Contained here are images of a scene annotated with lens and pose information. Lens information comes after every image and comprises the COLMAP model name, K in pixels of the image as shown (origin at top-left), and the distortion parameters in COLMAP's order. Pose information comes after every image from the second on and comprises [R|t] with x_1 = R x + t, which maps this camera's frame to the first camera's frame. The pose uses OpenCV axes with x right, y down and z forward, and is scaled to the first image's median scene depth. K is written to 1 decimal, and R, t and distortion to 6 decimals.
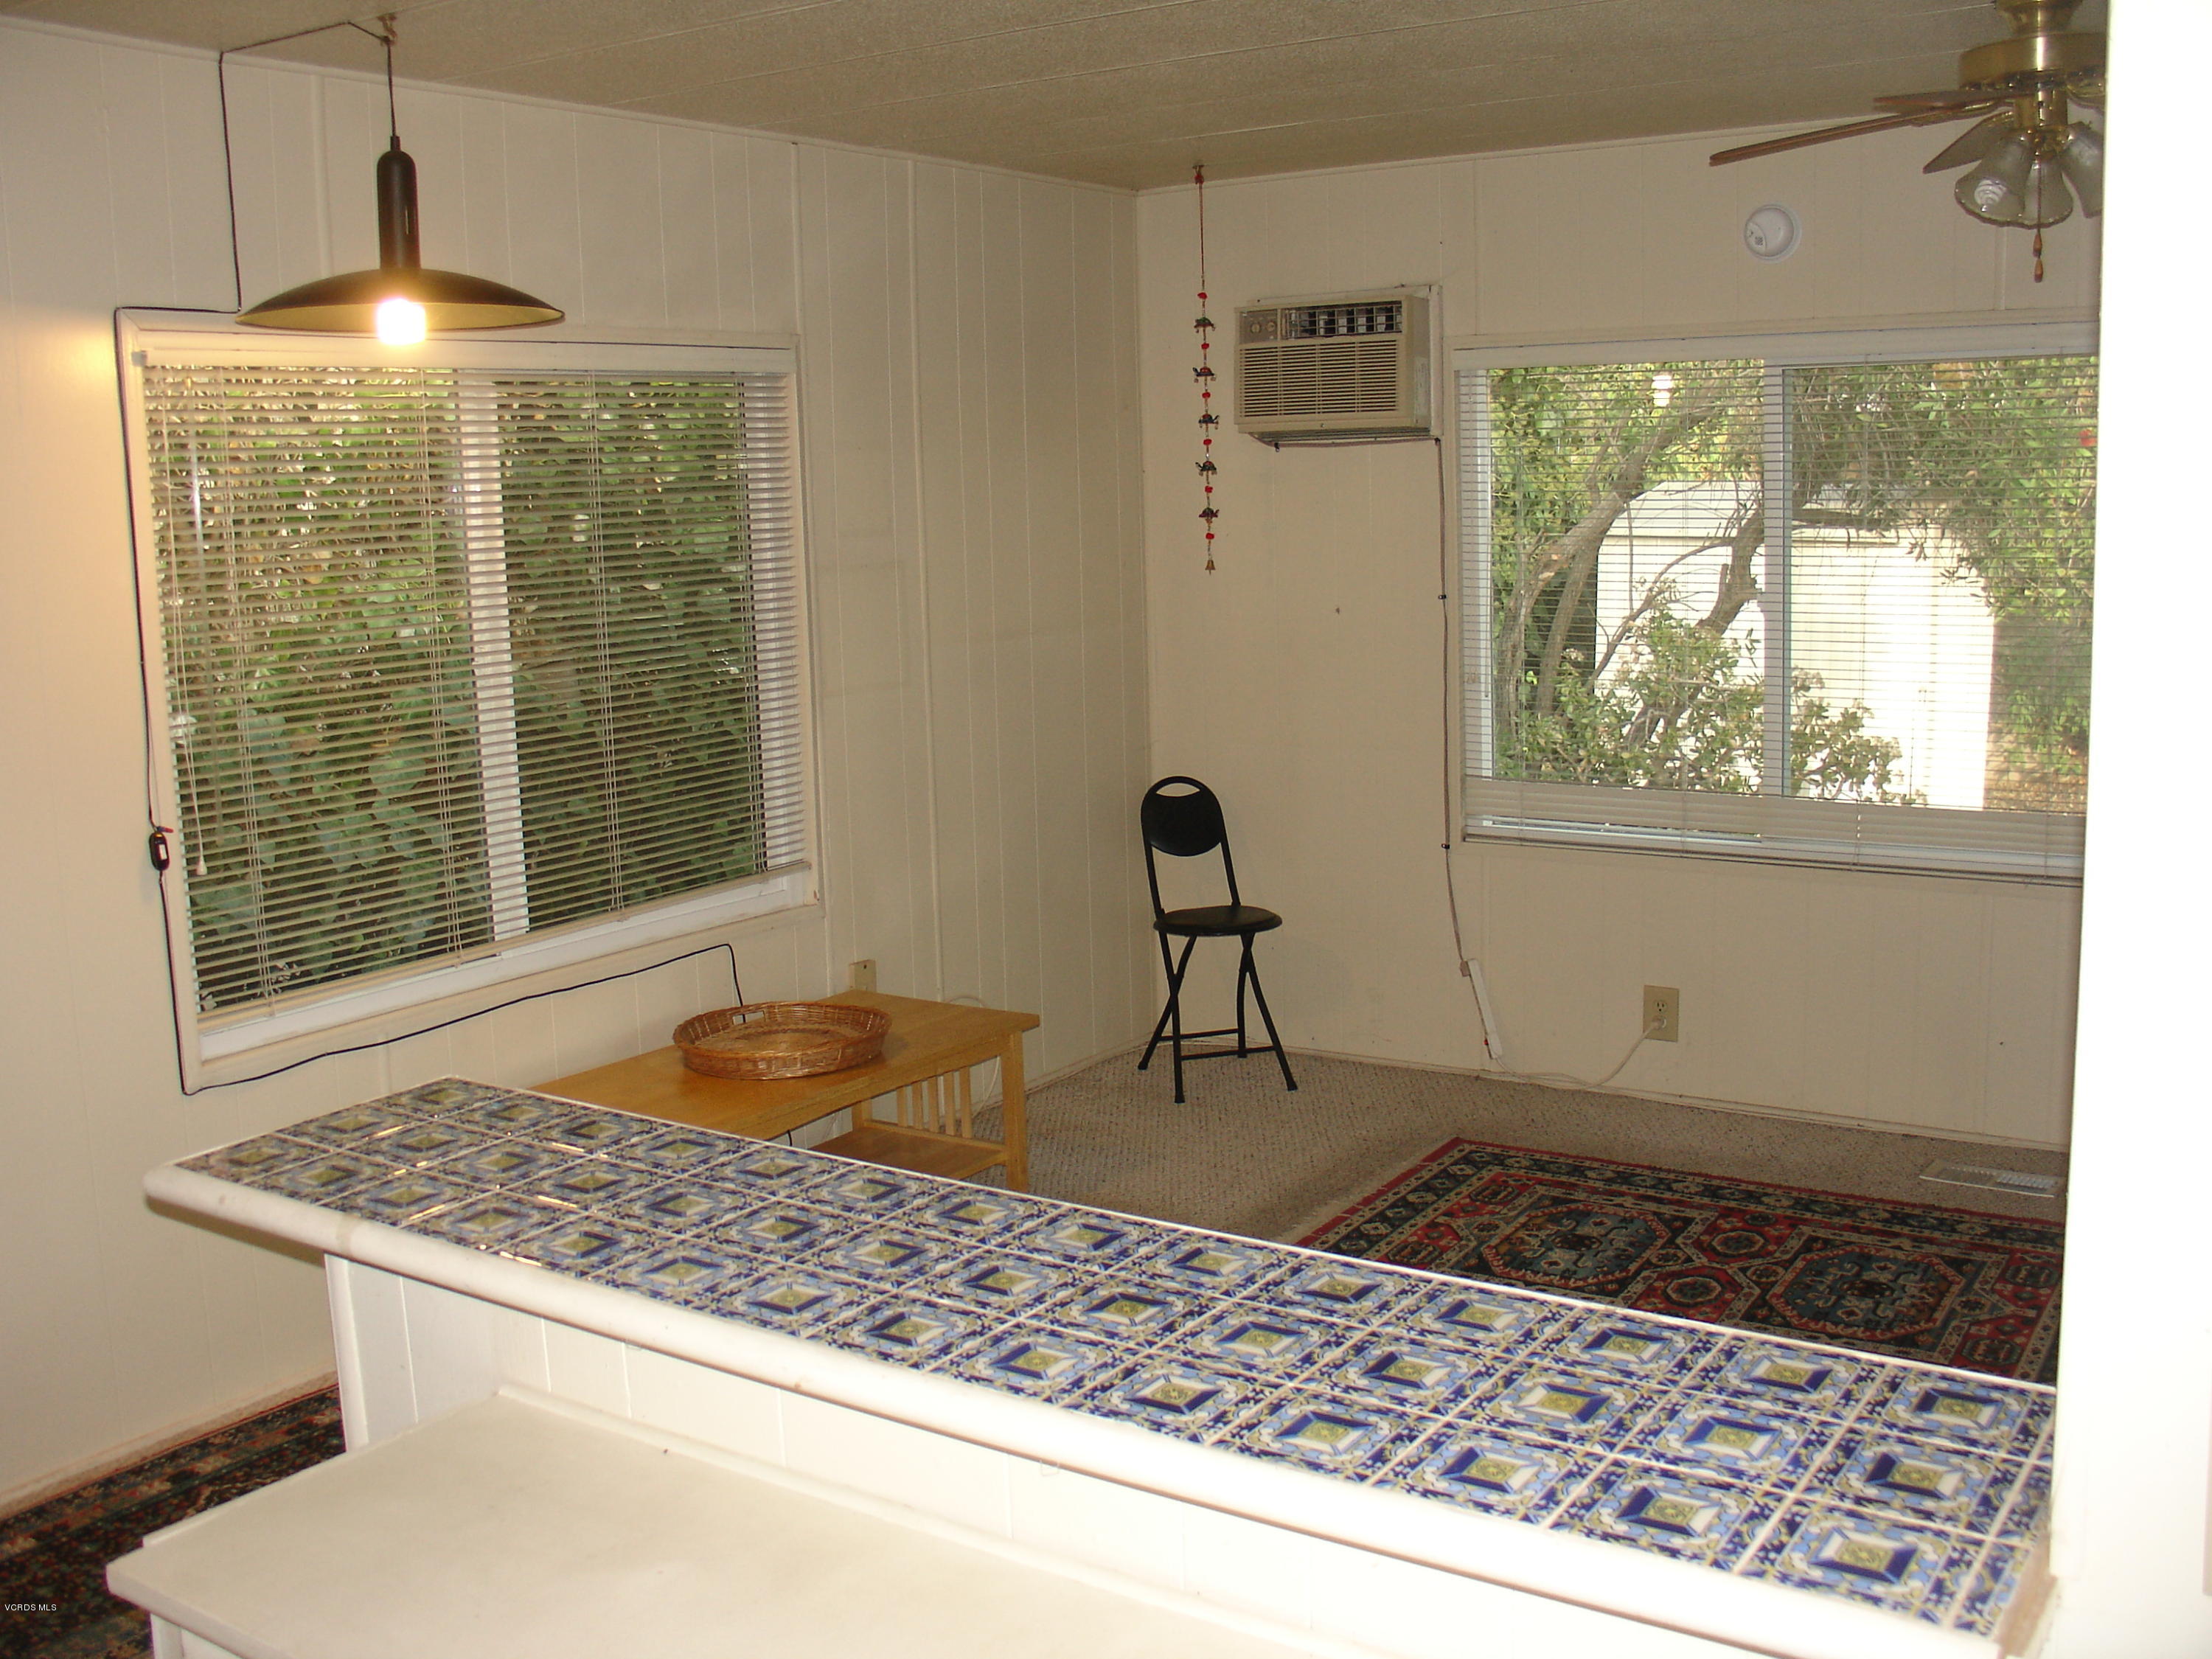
lens RADIAL K [[2185.9, 0, 1106.0], [0, 2185.9, 829.5], [0, 0, 1]] dist [-0.196355, 0.216020]
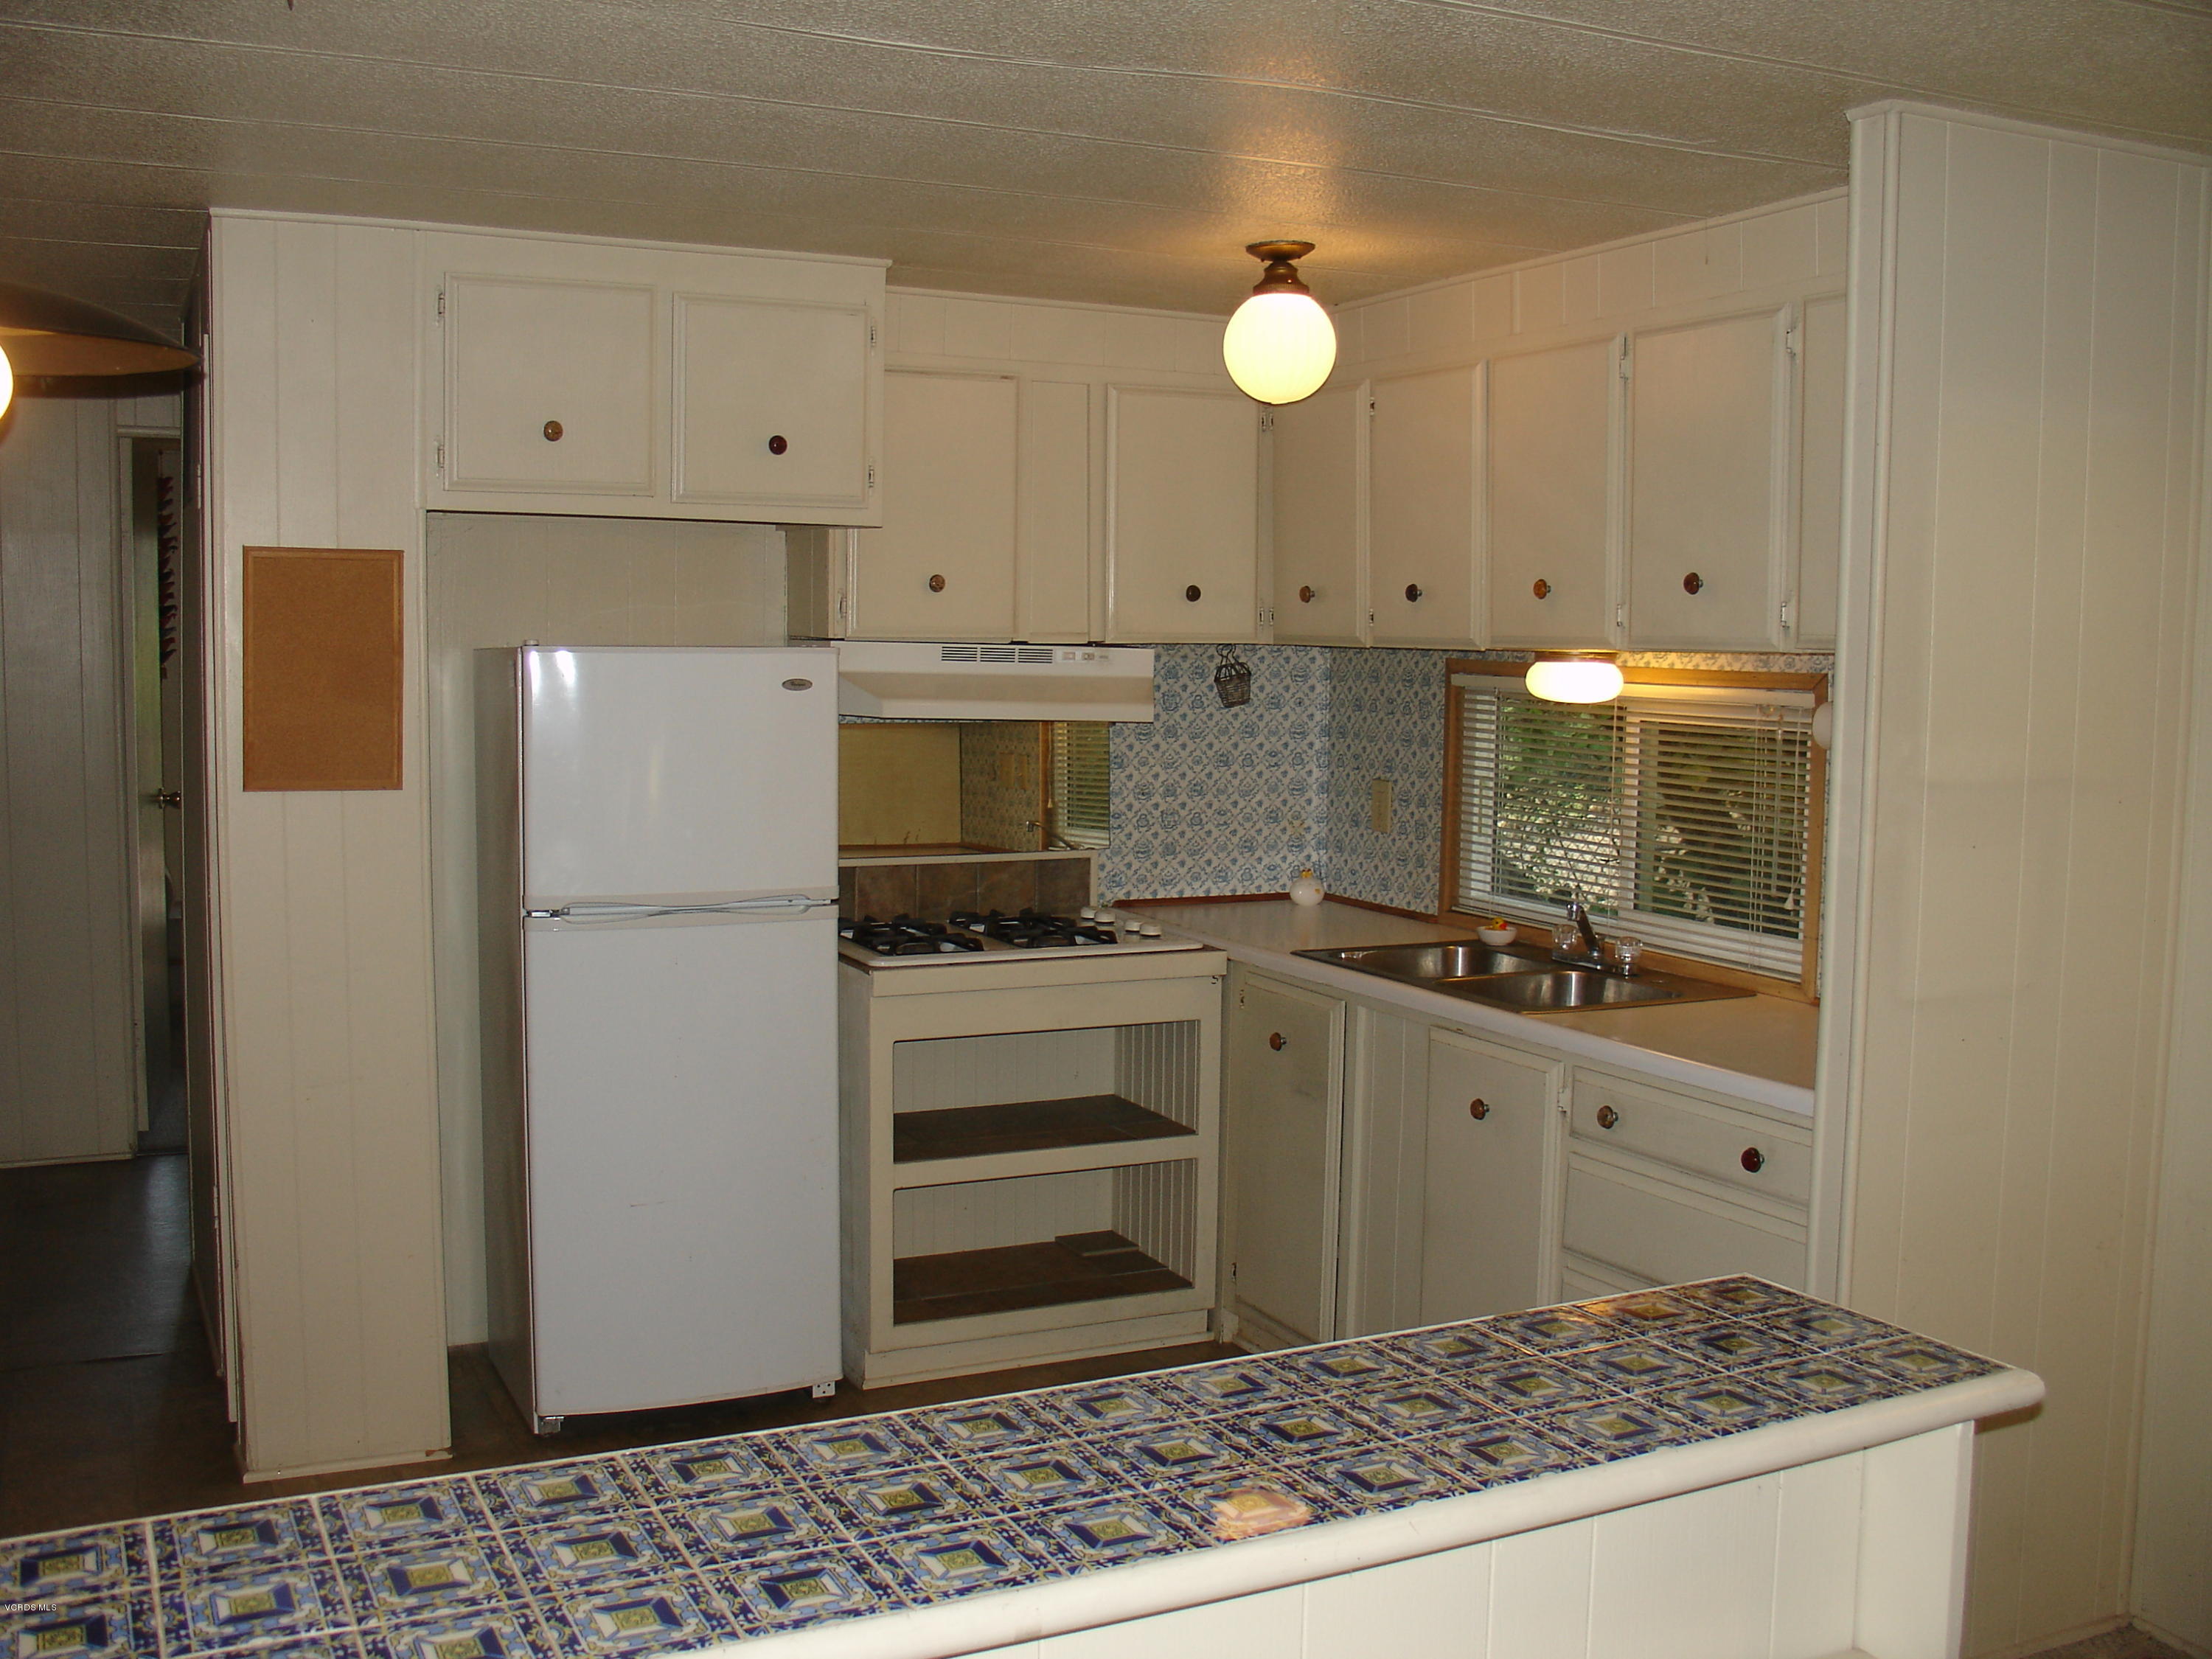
lens RADIAL K [[2185.9, 0, 1106.0], [0, 2185.9, 829.5], [0, 0, 1]] dist [-0.196355, 0.216020]
pose [[-0.489352, 0.104128, -0.865848, 0.793687], [-0.135436, 0.971726, 0.193406, -0.285639], [0.861506, 0.211910, -0.461413, 1.480162]]
